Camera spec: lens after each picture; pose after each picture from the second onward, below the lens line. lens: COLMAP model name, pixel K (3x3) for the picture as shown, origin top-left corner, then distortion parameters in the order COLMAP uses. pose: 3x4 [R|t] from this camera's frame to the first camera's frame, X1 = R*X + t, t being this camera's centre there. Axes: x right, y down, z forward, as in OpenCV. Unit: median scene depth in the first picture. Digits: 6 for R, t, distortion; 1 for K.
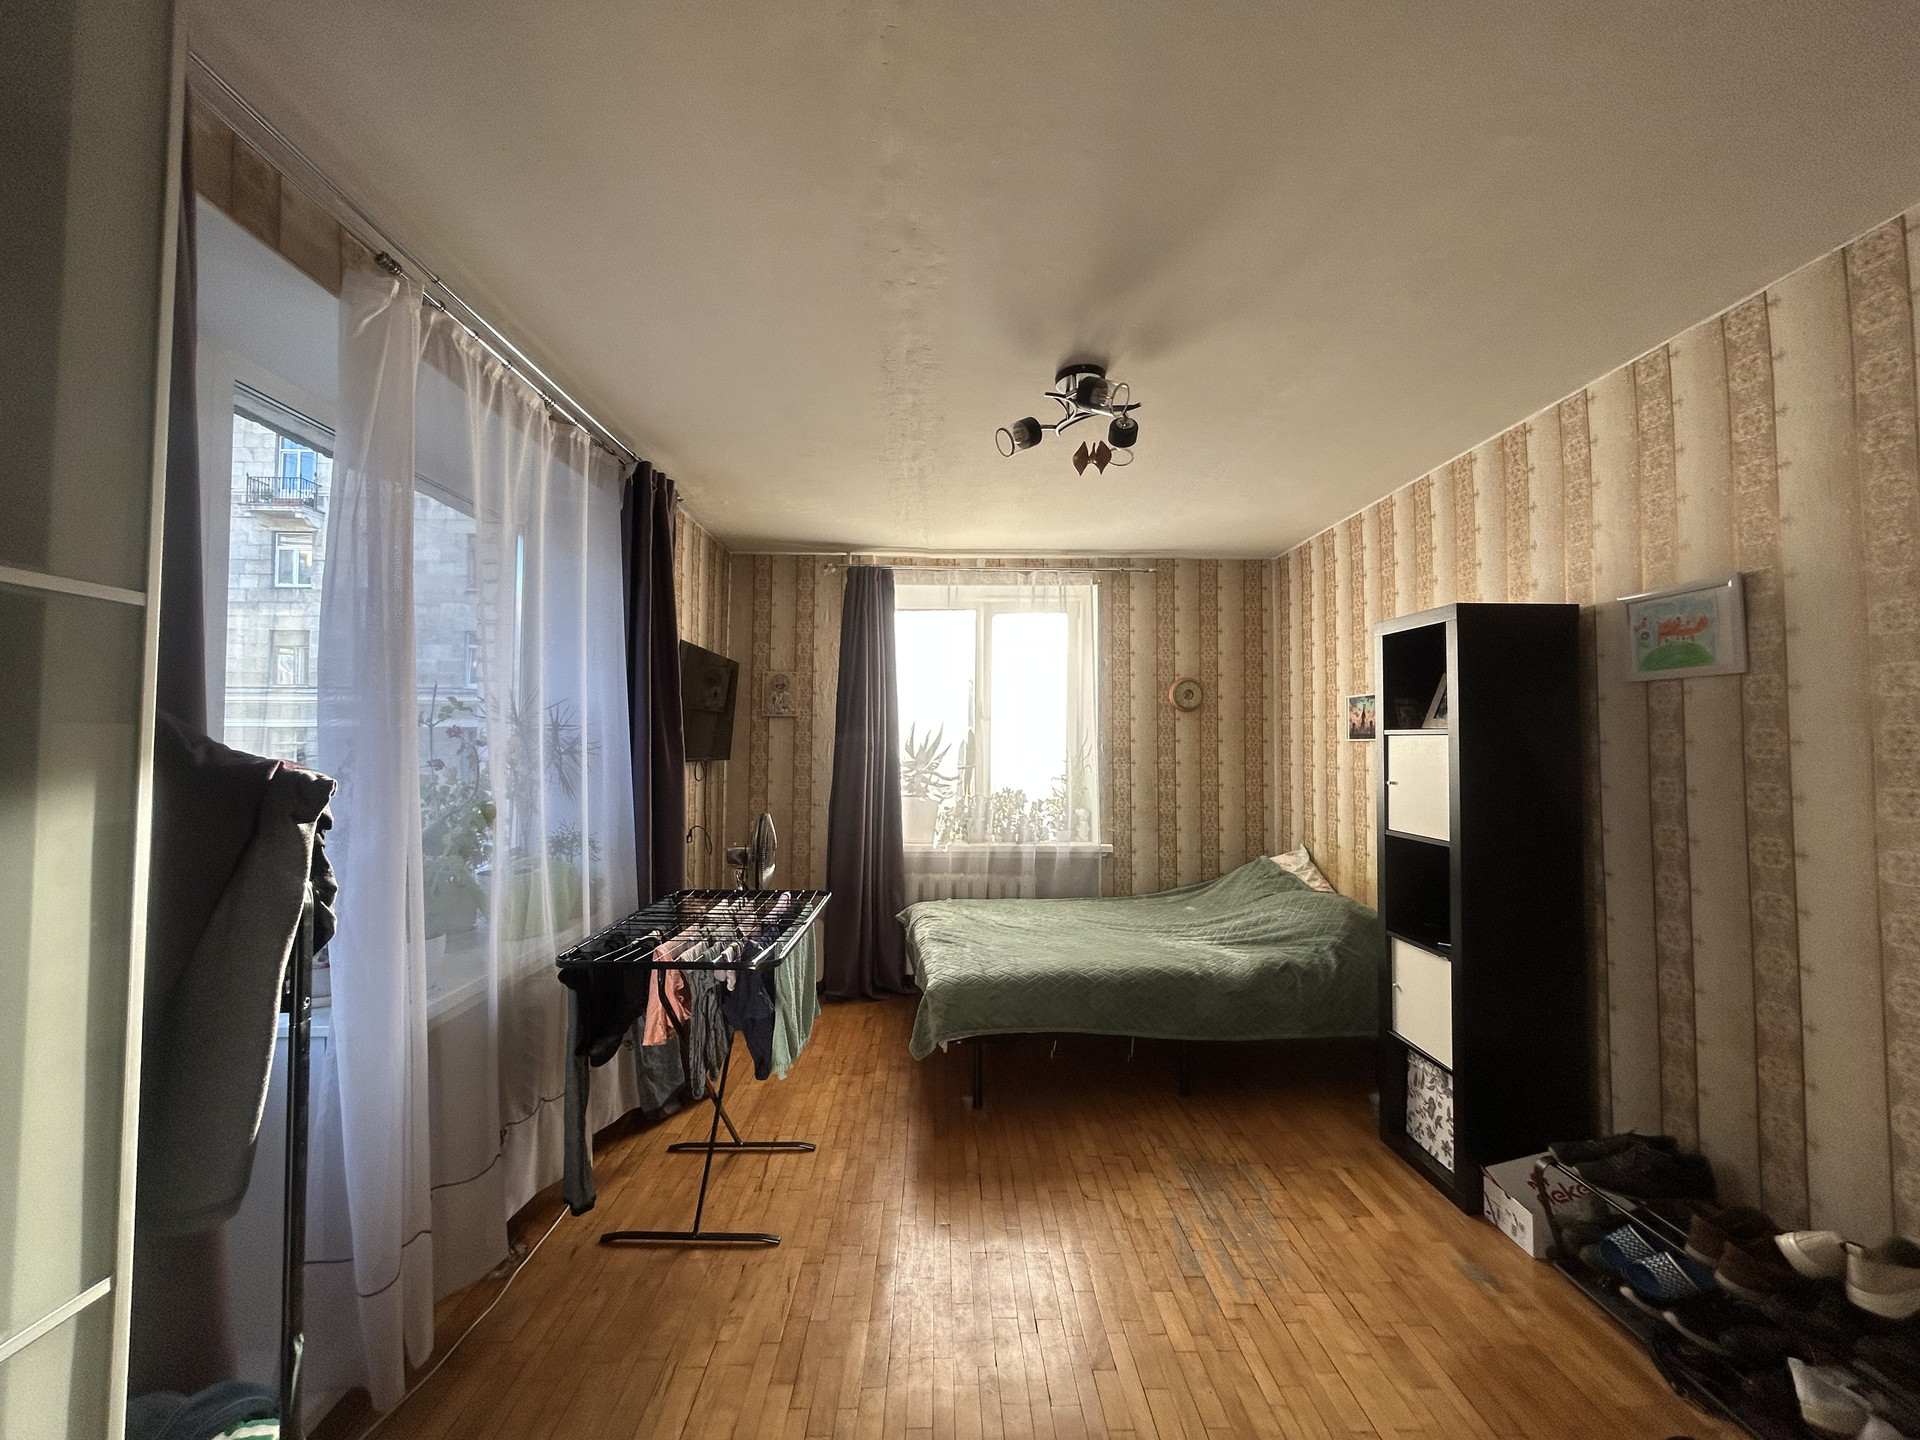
lens RADIAL K [[778.9, 0, 956.8], [0, 778.9, 717.1], [0, 0, 1]] dist [-0.002466, 0.001558]
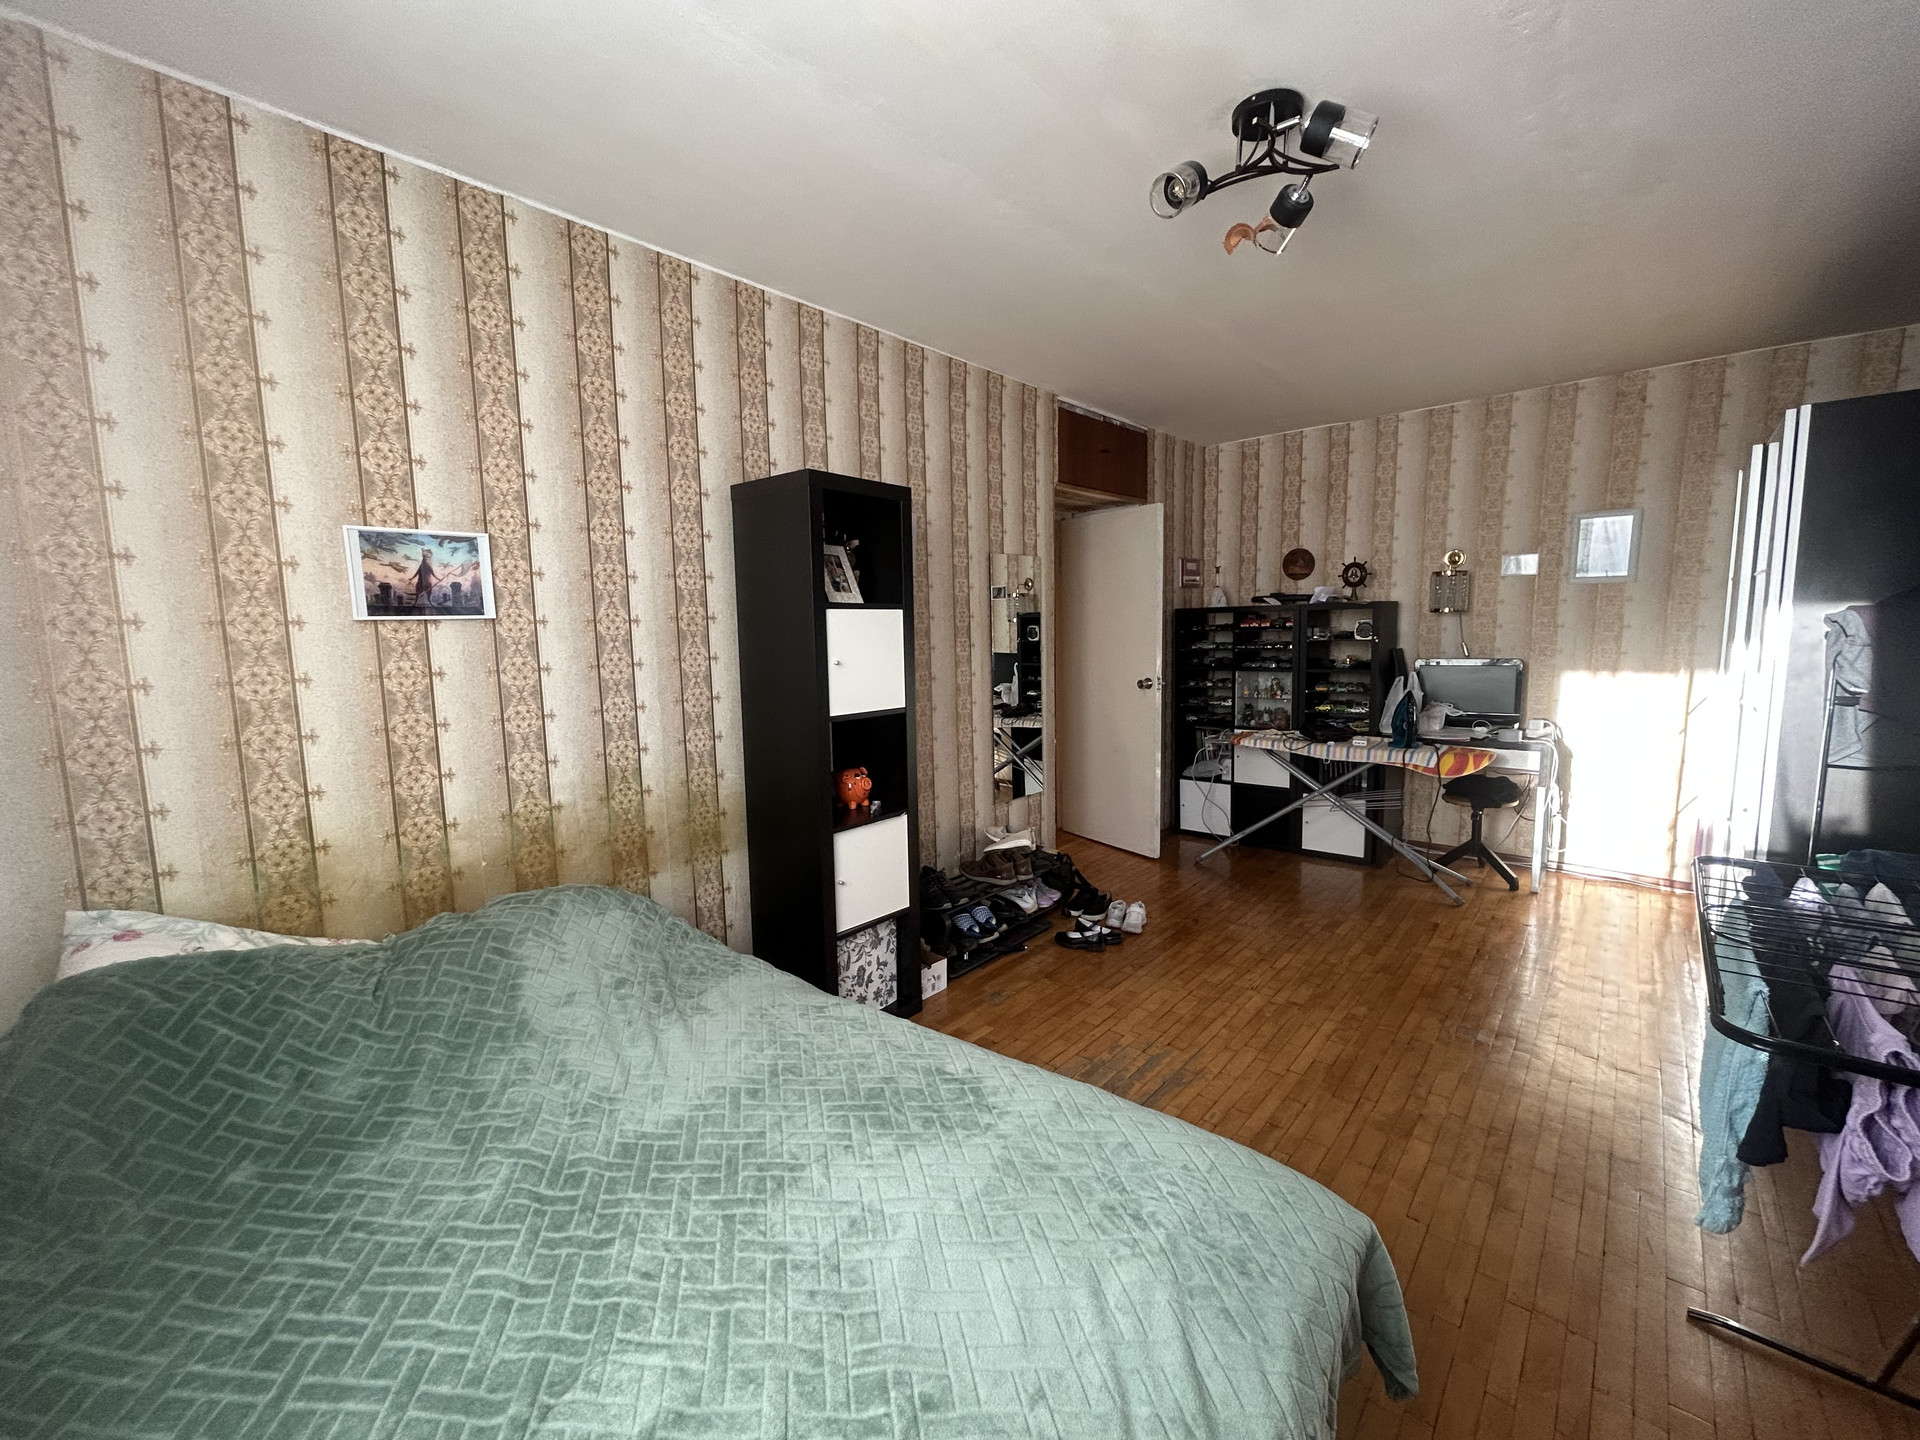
lens RADIAL K [[778.9, 0, 956.8], [0, 778.9, 717.1], [0, 0, 1]] dist [-0.002466, 0.001558]
pose [[-0.737487, -0.068043, 0.671925, -0.142905], [-0.003687, 0.995303, 0.096743, 0.060238], [-0.675351, 0.068869, -0.734274, 1.573983]]
